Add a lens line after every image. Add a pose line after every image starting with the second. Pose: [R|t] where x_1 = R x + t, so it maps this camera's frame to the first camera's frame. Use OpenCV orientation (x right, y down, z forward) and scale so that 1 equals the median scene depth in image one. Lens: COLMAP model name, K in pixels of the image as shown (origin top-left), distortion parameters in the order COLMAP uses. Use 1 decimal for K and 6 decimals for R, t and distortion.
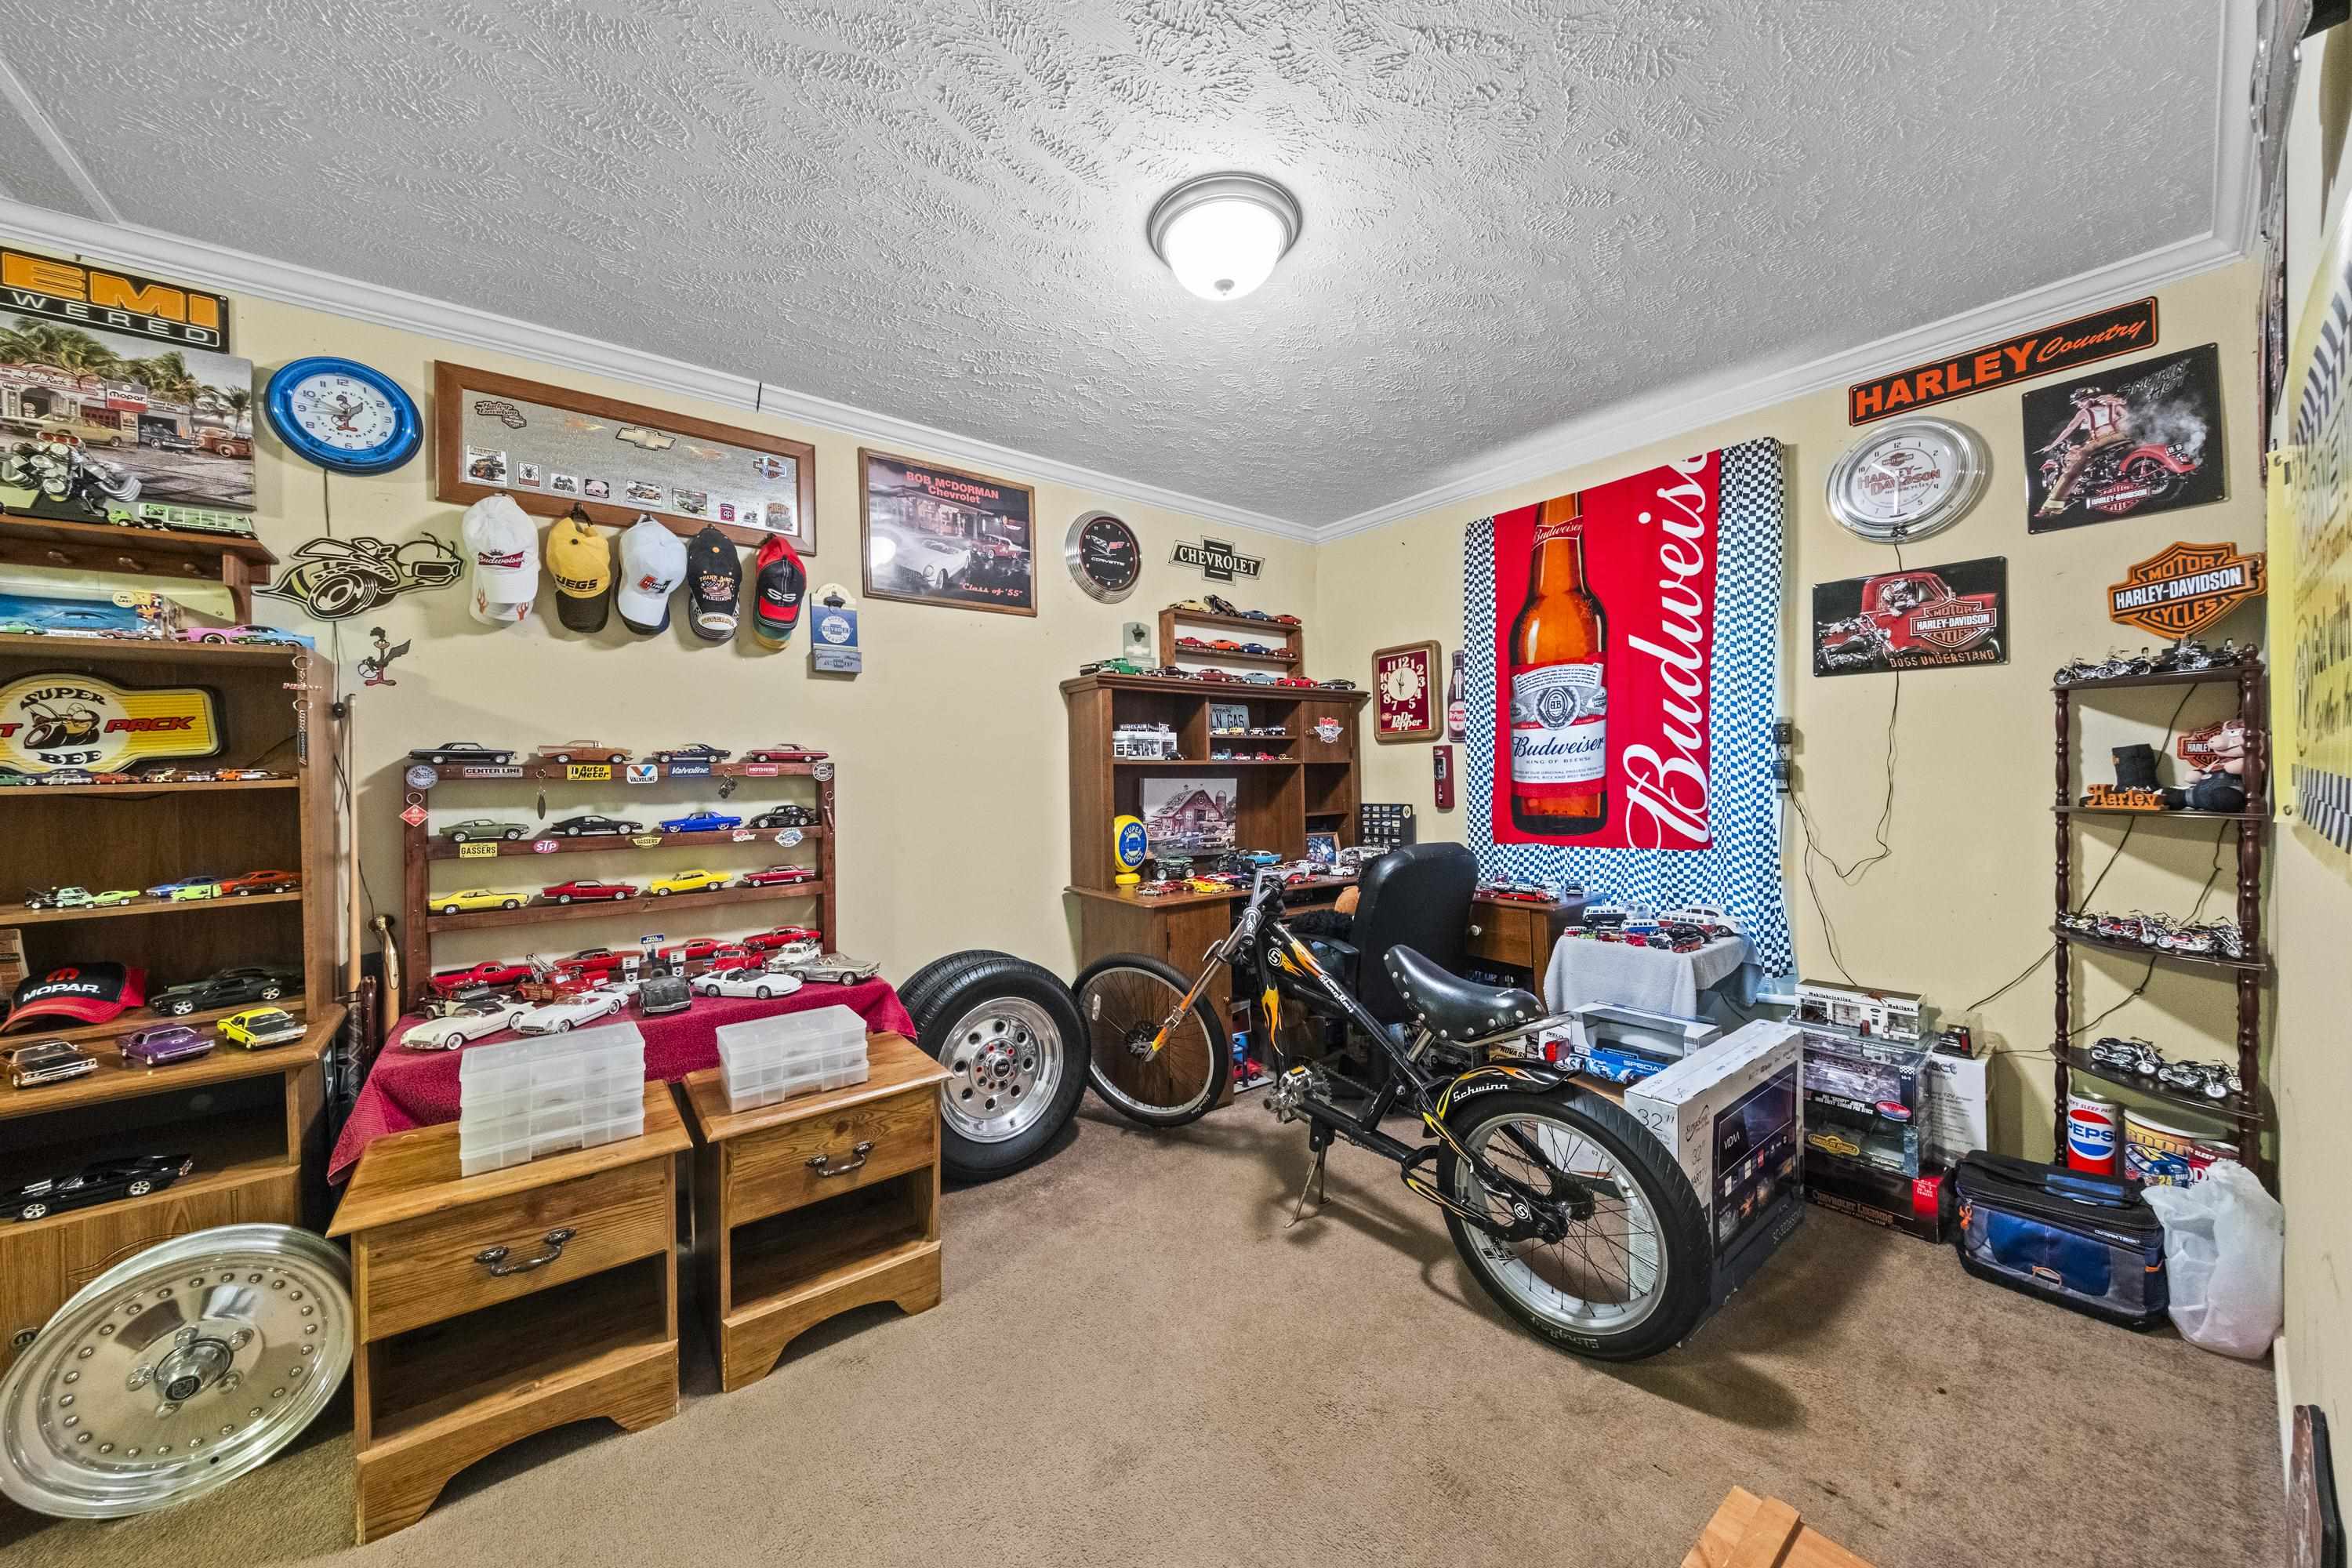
lens RADIAL K [[801.4, 0, 1174.6], [0, 801.4, 770.2], [0, 0, 1]] dist [0.018771, -0.012736]
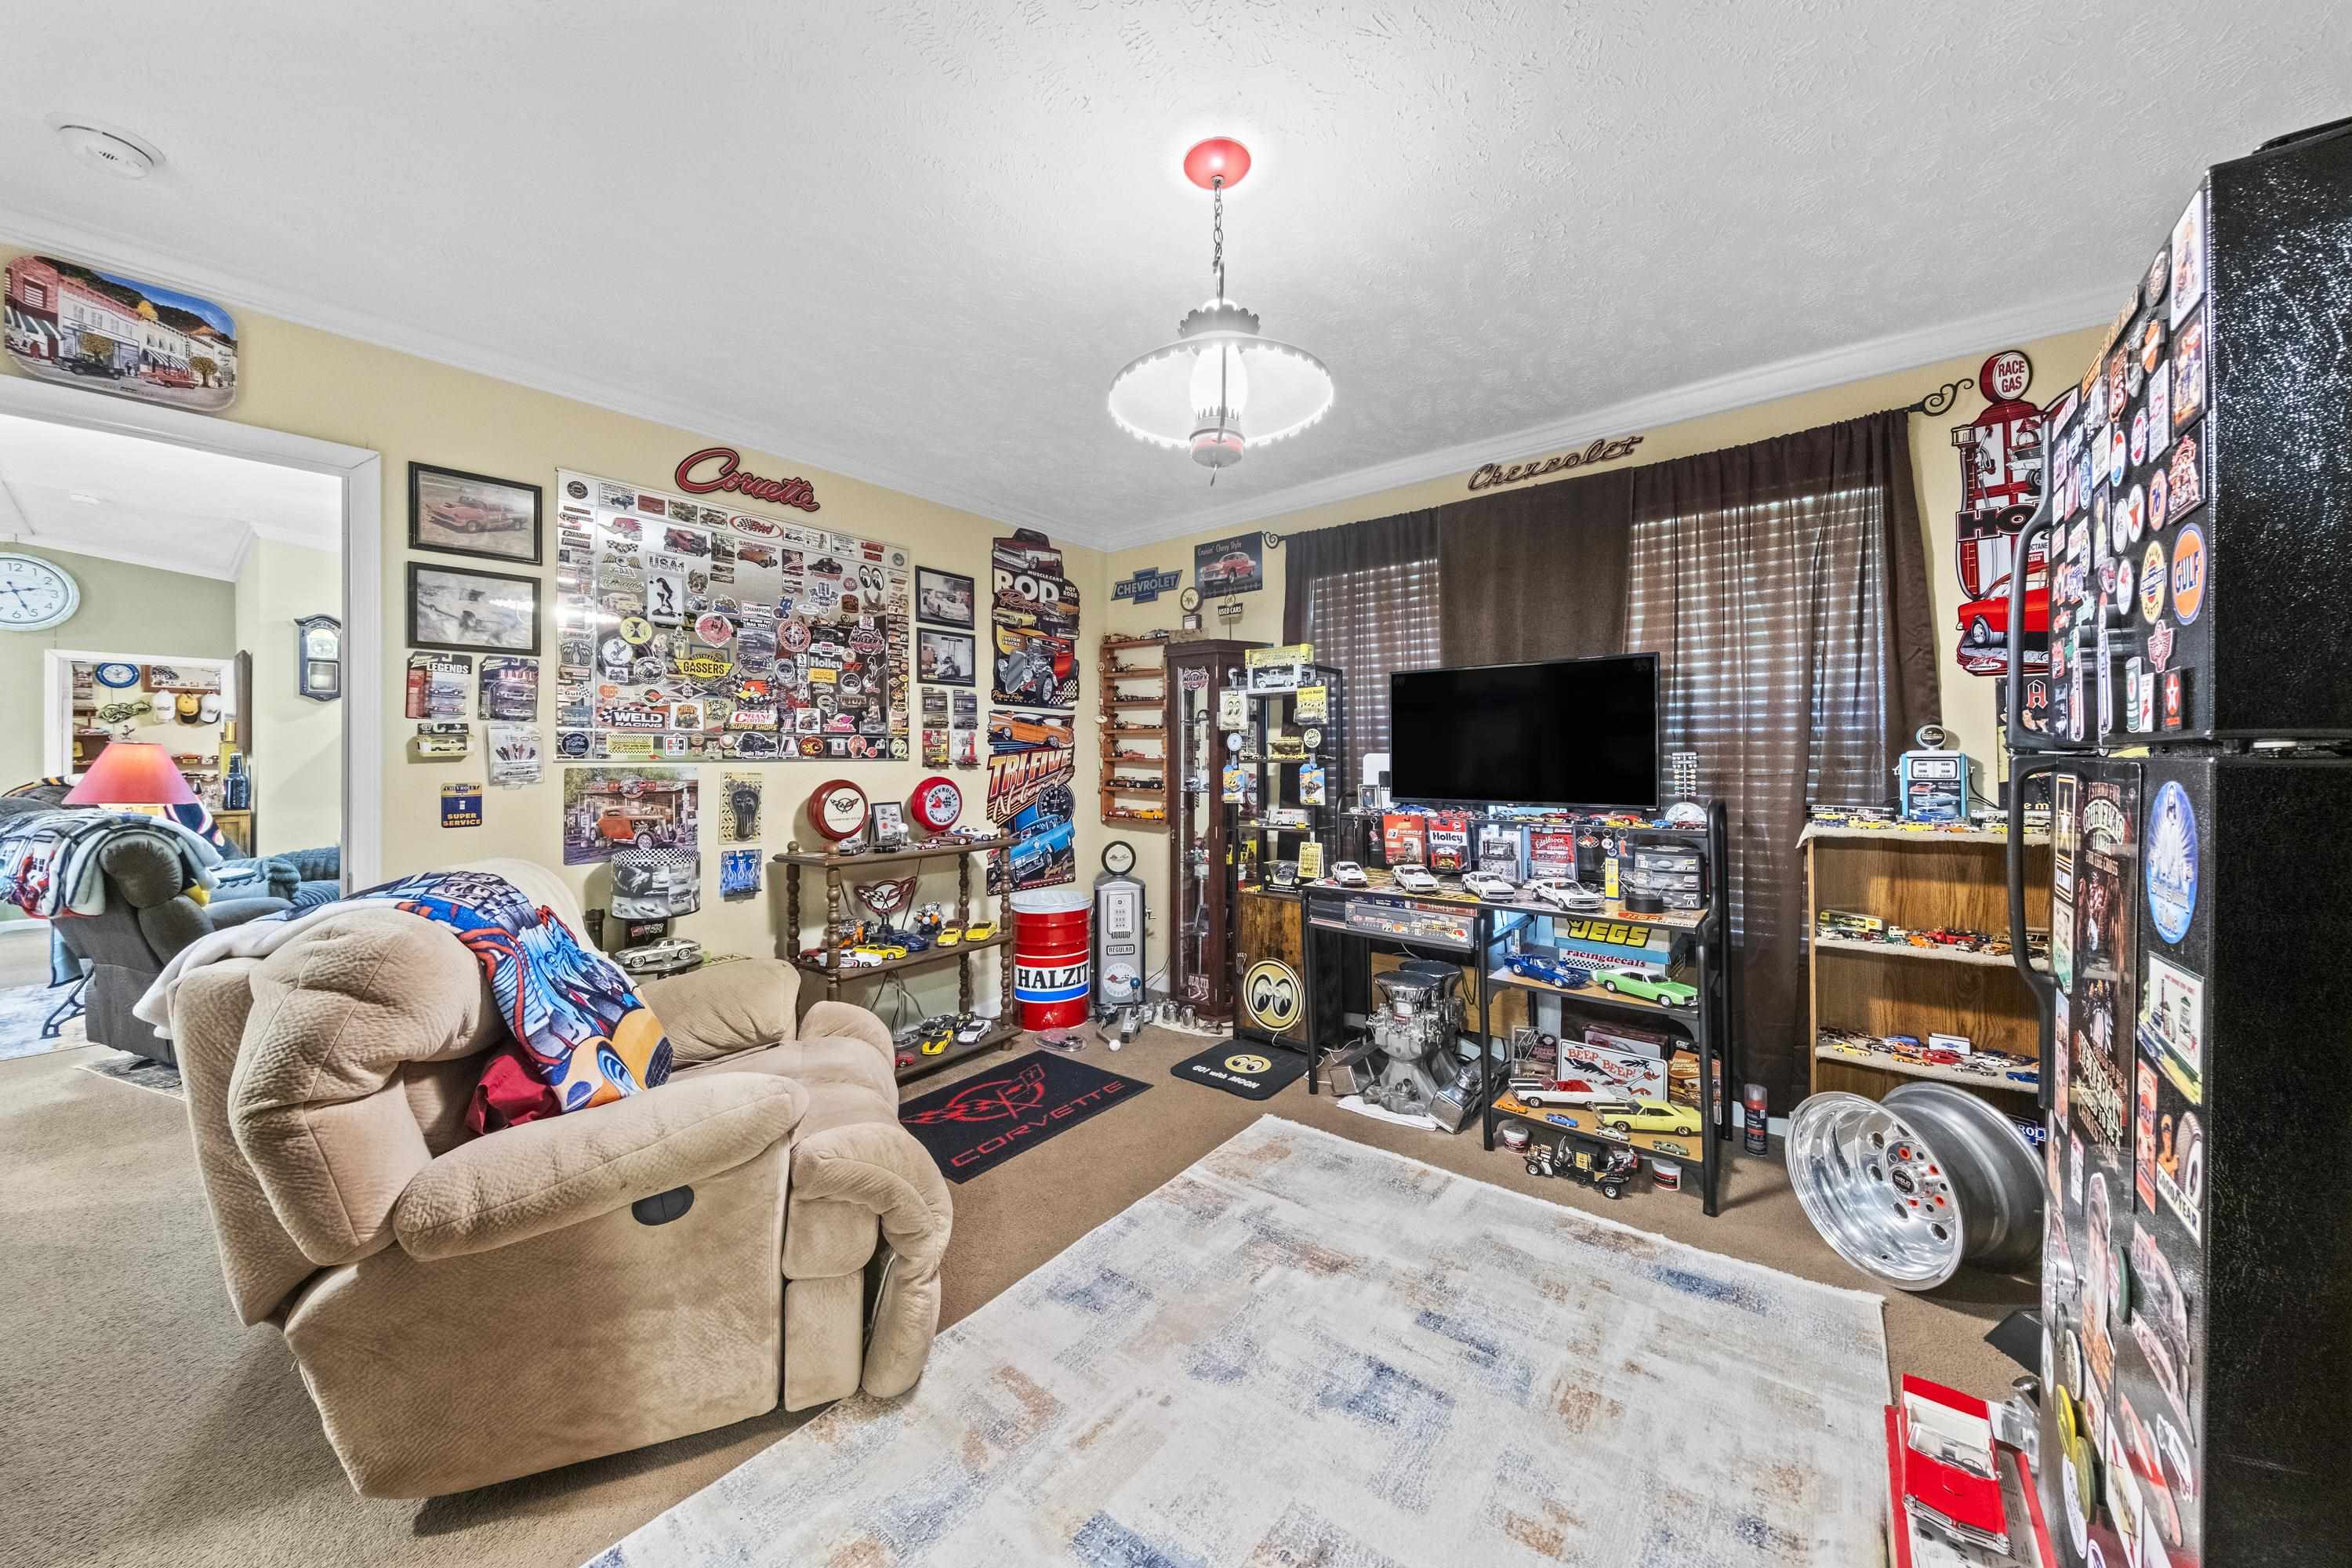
lens RADIAL K [[830.7, 0, 1177.4], [0, 830.7, 746.6], [0, 0, 1]] dist [-0.001202, -0.000149]
pose [[0.971555, 0.010857, 0.236564, 3.042404], [-0.009931, 0.999938, -0.005106, -0.094903], [-0.236605, 0.002612, 0.971603, -4.132558]]
